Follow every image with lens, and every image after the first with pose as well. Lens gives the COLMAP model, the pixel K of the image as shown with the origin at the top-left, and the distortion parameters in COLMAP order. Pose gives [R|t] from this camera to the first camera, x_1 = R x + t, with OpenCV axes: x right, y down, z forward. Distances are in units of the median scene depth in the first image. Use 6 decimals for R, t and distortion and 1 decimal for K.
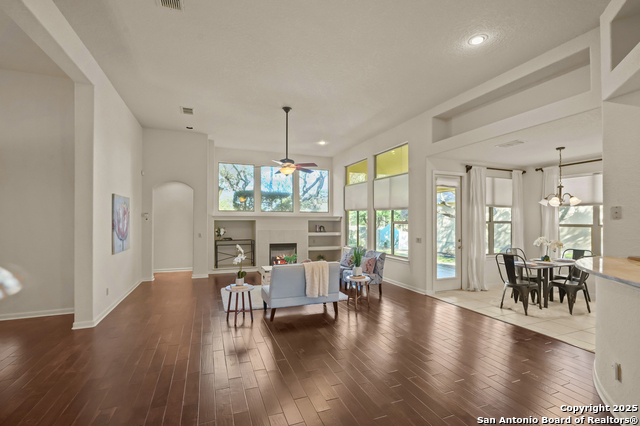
lens RADIAL K [[289.8, 0, 319.4], [0, 289.8, 218.1], [0, 0, 1]] dist [-0.014606, 0.005031]
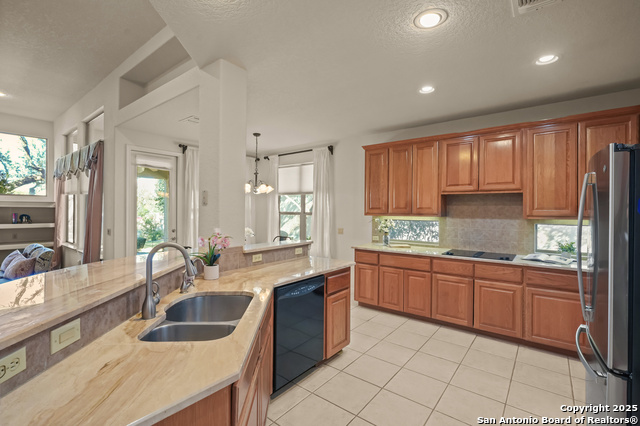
lens RADIAL K [[289.8, 0, 317.5], [0, 289.8, 210.6], [0, 0, 1]] dist [-0.014606, 0.005031]
pose [[0.863200, 0.003631, 0.504849, 0.423780], [-0.010163, 0.999896, 0.010185, 0.003881], [-0.504760, -0.013922, 0.863147, 0.033920]]
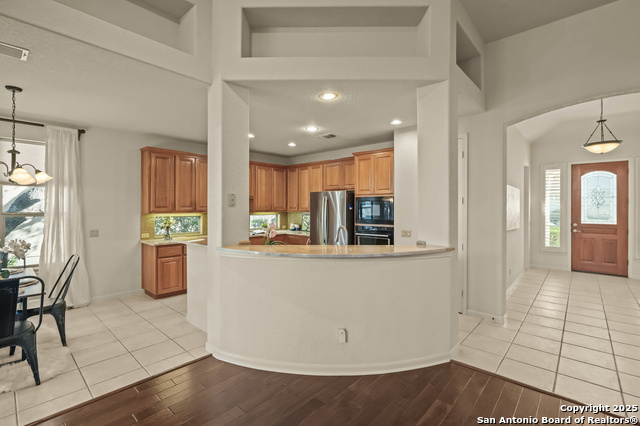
lens RADIAL K [[289.8, 0, 319.6], [0, 289.8, 205.9], [0, 0, 1]] dist [-0.014606, 0.005031]
pose [[-0.449327, 0.000584, 0.893367, 0.007013], [-0.009468, 0.999941, -0.005416, 0.001584], [-0.893317, -0.010891, -0.449295, 0.565537]]
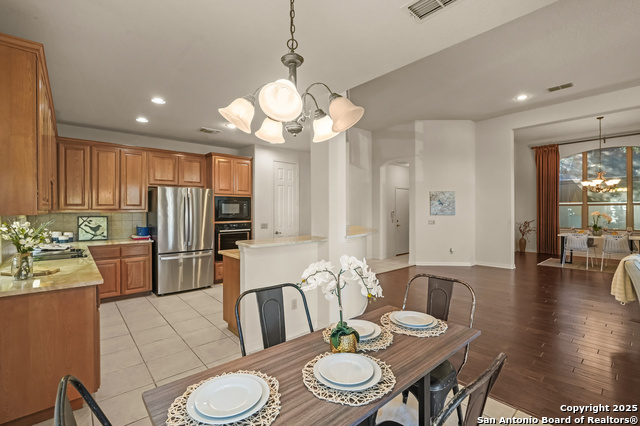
lens RADIAL K [[289.8, 0, 320.4], [0, 289.8, 210.5], [0, 0, 1]] dist [-0.014606, 0.005031]
pose [[-0.940304, -0.000255, -0.340336, 0.732308], [0.002424, 0.999969, -0.007447, 0.021651], [0.340328, -0.007827, -0.940274, 1.025829]]
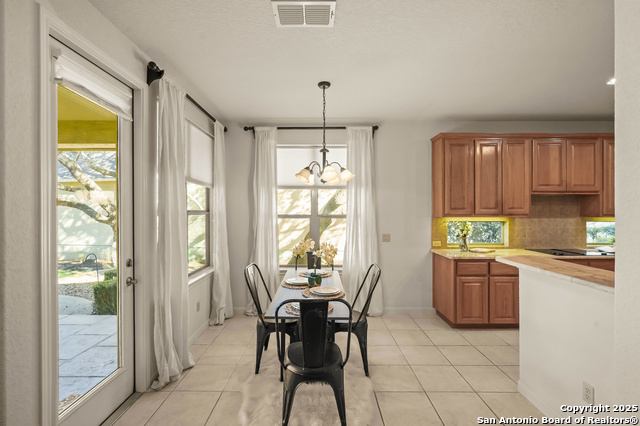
lens RADIAL K [[289.8, 0, 320.1], [0, 289.8, 210.9], [0, 0, 1]] dist [-0.014606, 0.005031]
pose [[0.366059, -0.001964, 0.930590, 0.236582], [-0.006079, 0.999971, 0.004501, 0.008319], [-0.930572, -0.007305, 0.366037, 0.645804]]
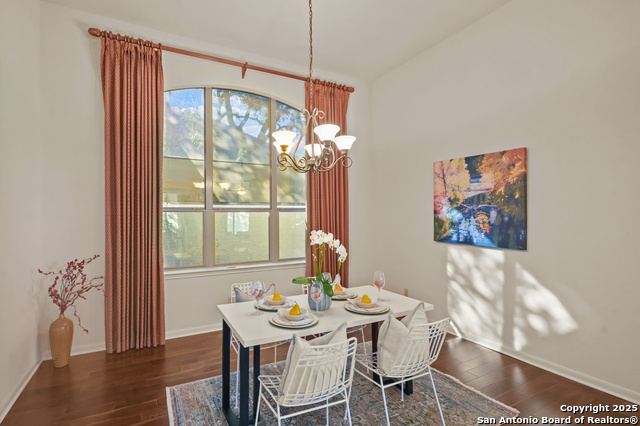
lens RADIAL K [[289.8, 0, 287.9], [0, 289.8, 217.1], [0, 0, 1]] dist [-0.014606, 0.005031]
pose [[0.076085, 0.000582, -0.997101, -0.347315], [0.010819, 0.999940, 0.001409, 0.003077], [0.997043, -0.010895, 0.076074, 0.255058]]
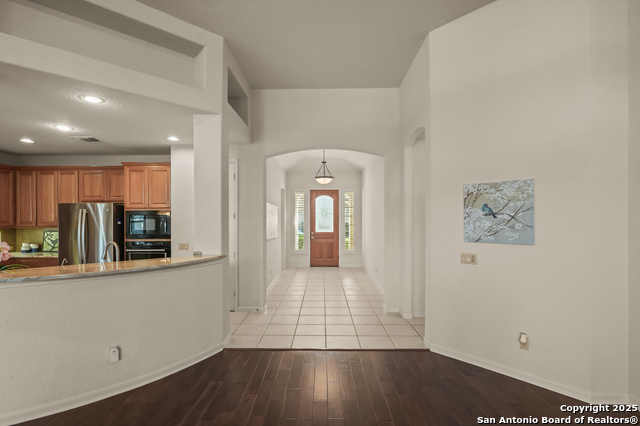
lens RADIAL K [[289.8, 0, 319.0], [0, 289.8, 221.3], [0, 0, 1]] dist [-0.014606, 0.005031]
pose [[-0.929115, -0.001385, 0.369789, -0.054081], [-0.002837, 0.999990, -0.003383, 0.000520], [-0.369781, -0.004192, -0.929110, 0.619714]]
